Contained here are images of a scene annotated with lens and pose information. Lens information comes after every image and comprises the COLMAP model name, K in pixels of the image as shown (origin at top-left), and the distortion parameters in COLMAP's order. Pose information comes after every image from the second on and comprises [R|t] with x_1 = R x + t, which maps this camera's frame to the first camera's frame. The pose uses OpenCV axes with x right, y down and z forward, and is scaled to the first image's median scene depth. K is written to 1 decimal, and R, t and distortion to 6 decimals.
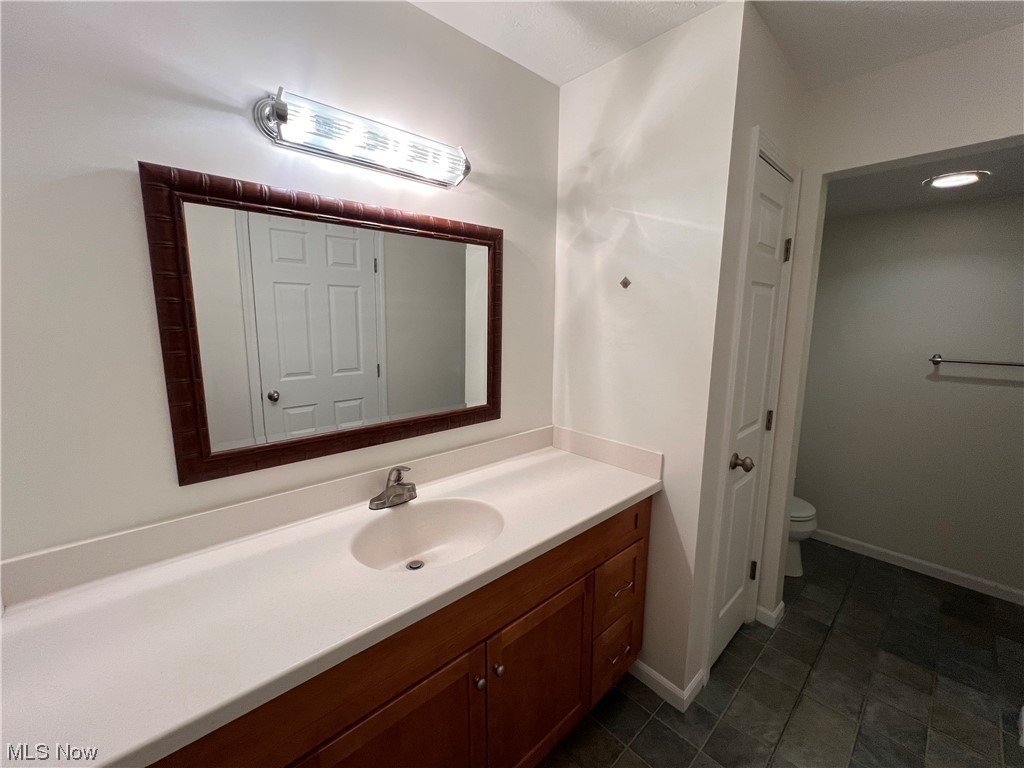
lens RADIAL K [[418.8, 0, 513.6], [0, 418.8, 385.0], [0, 0, 1]] dist [0.000802, 0.000040]
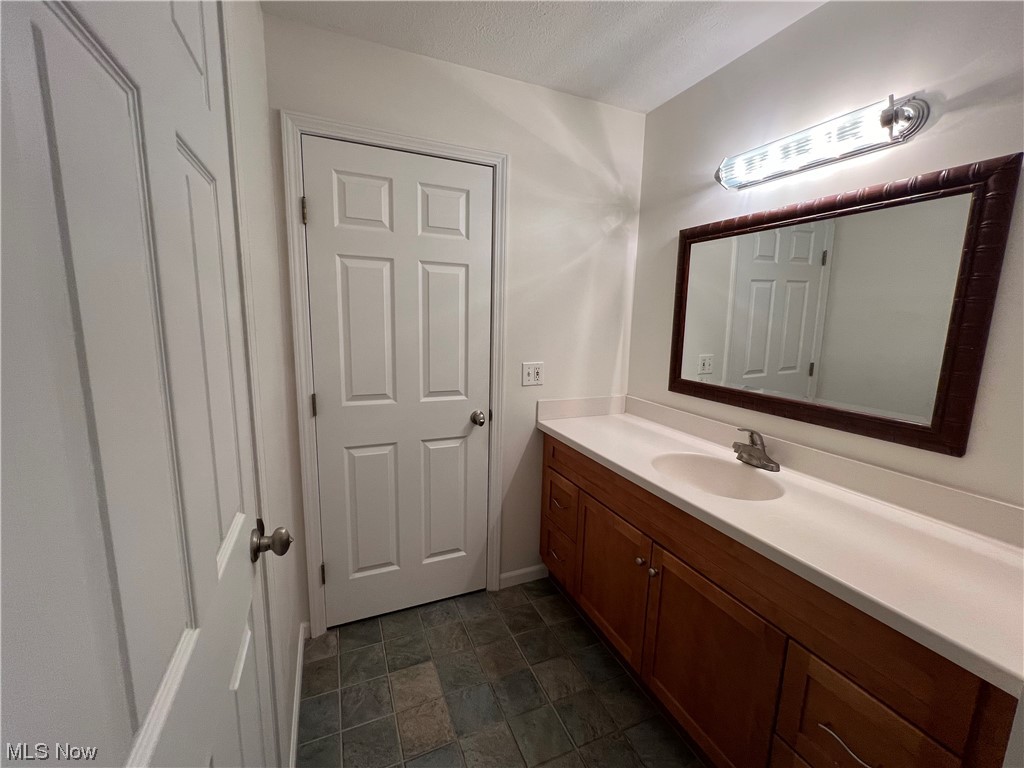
lens RADIAL K [[417.7, 0, 504.6], [0, 417.7, 380.4], [0, 0, 1]] dist [-0.000256, -0.000165]
pose [[-0.339793, 0.135441, -0.930697, 0.831887], [-0.171867, 0.963971, 0.203031, -0.045438], [0.924663, 0.228945, -0.304273, 0.563687]]
